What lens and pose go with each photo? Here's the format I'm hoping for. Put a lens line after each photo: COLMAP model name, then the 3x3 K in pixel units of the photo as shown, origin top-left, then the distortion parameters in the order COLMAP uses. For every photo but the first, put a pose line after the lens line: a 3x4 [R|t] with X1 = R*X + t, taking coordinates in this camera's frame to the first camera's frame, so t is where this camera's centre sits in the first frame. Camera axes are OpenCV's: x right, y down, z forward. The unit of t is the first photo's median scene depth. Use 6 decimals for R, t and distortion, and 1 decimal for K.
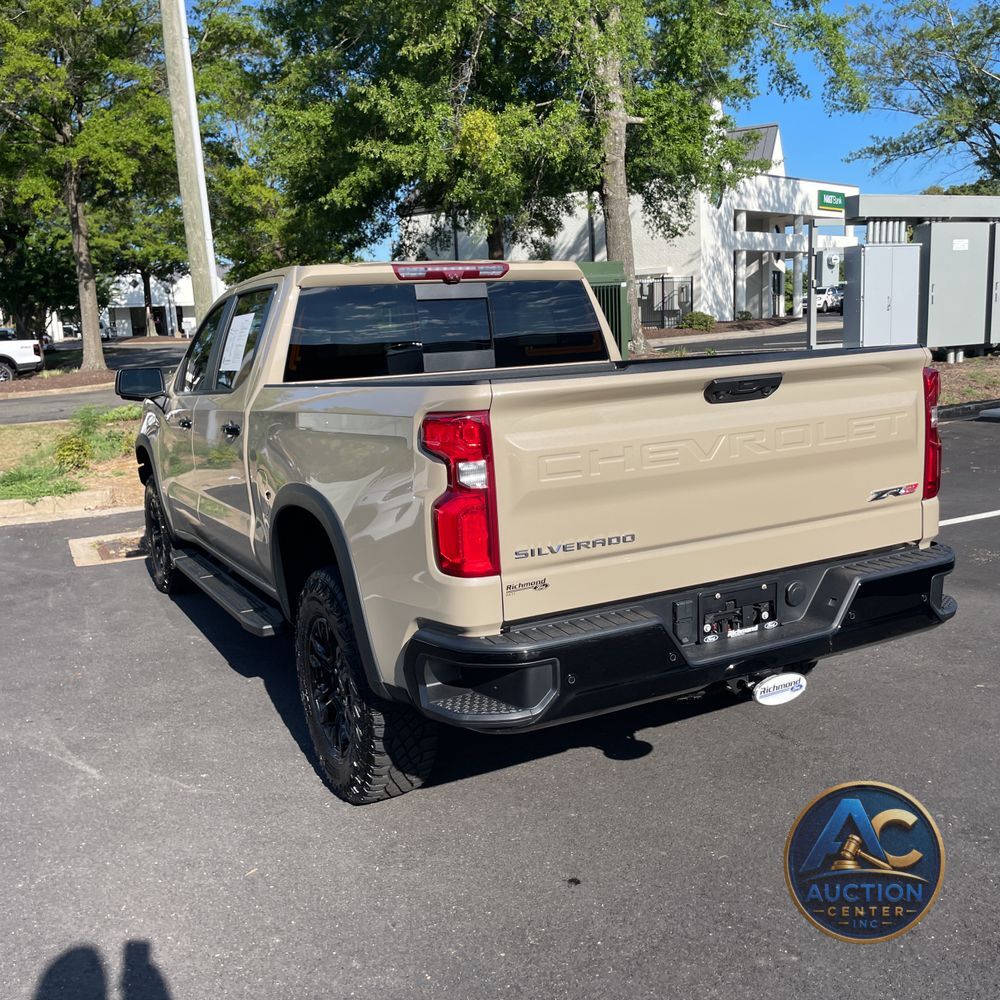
lens RADIAL K [[961.7, 0, 500.0], [0, 961.7, 500.0], [0, 0, 1]] dist [0.081960, -0.106790]
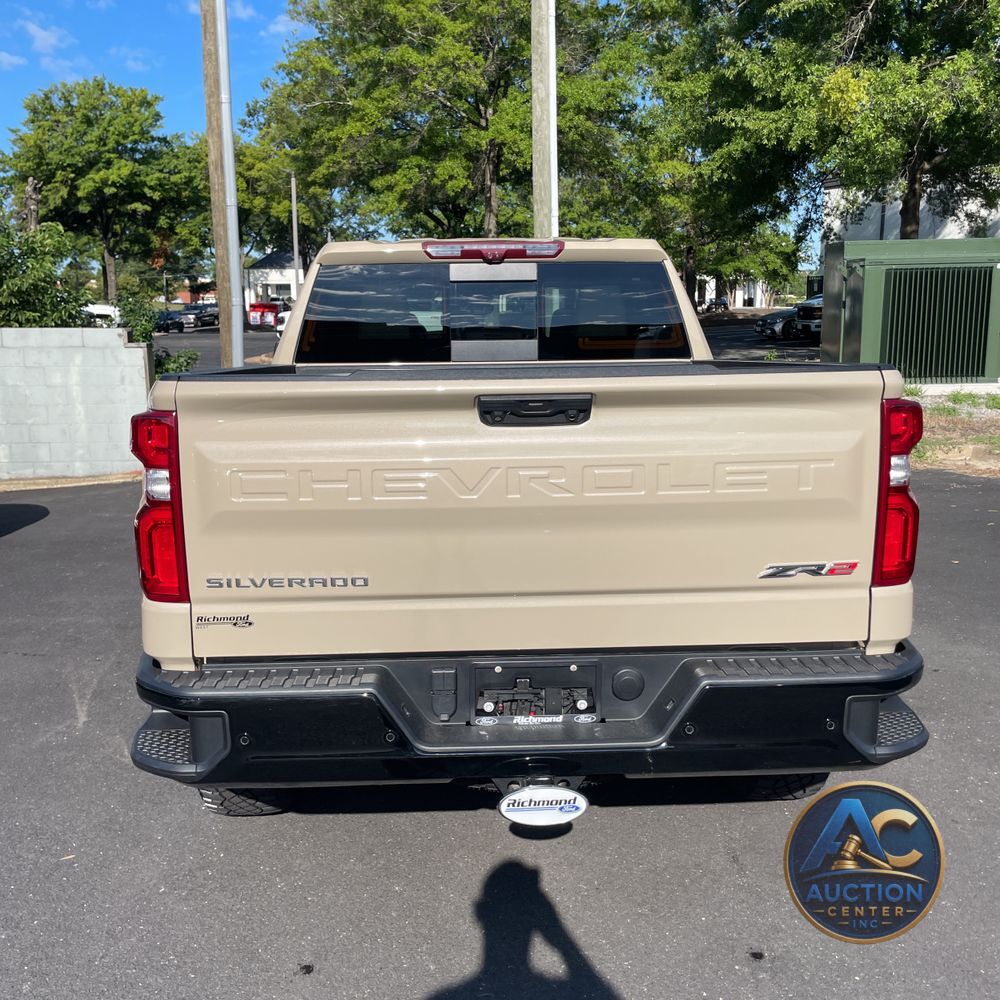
lens RADIAL K [[961.7, 0, 500.0], [0, 961.7, 500.0], [0, 0, 1]] dist [0.081960, -0.106790]
pose [[0.910434, 0.115766, -0.397124, 0.323302], [-0.106509, 0.993276, 0.045370, -0.045644], [0.399706, 0.000991, 0.916643, 0.173477]]
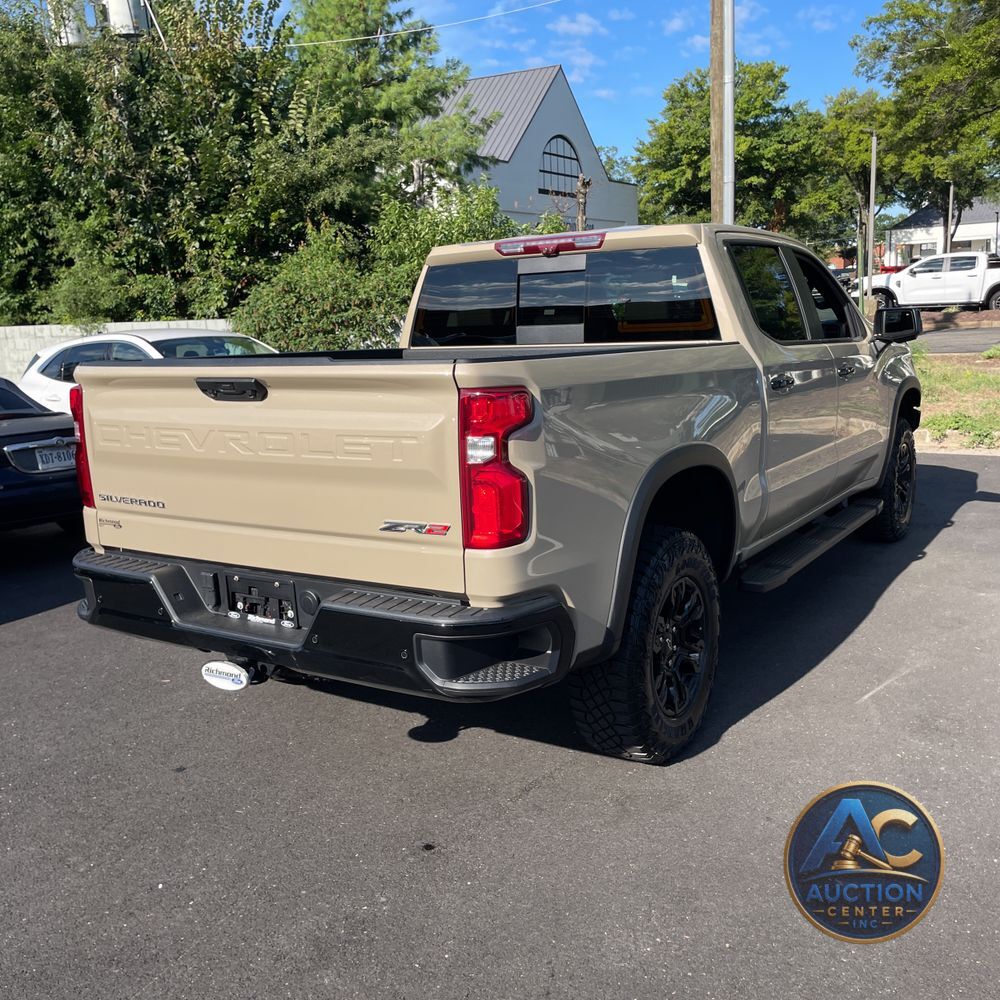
lens RADIAL K [[978.5, 0, 530.6], [0, 978.5, 500.0], [0, 0, 1]] dist [0.061155, -0.085802]
pose [[0.528001, 0.192713, -0.827089, 0.799413], [-0.129383, 0.980798, 0.145931, -0.117529], [0.839330, 0.029959, 0.542796, 0.417829]]
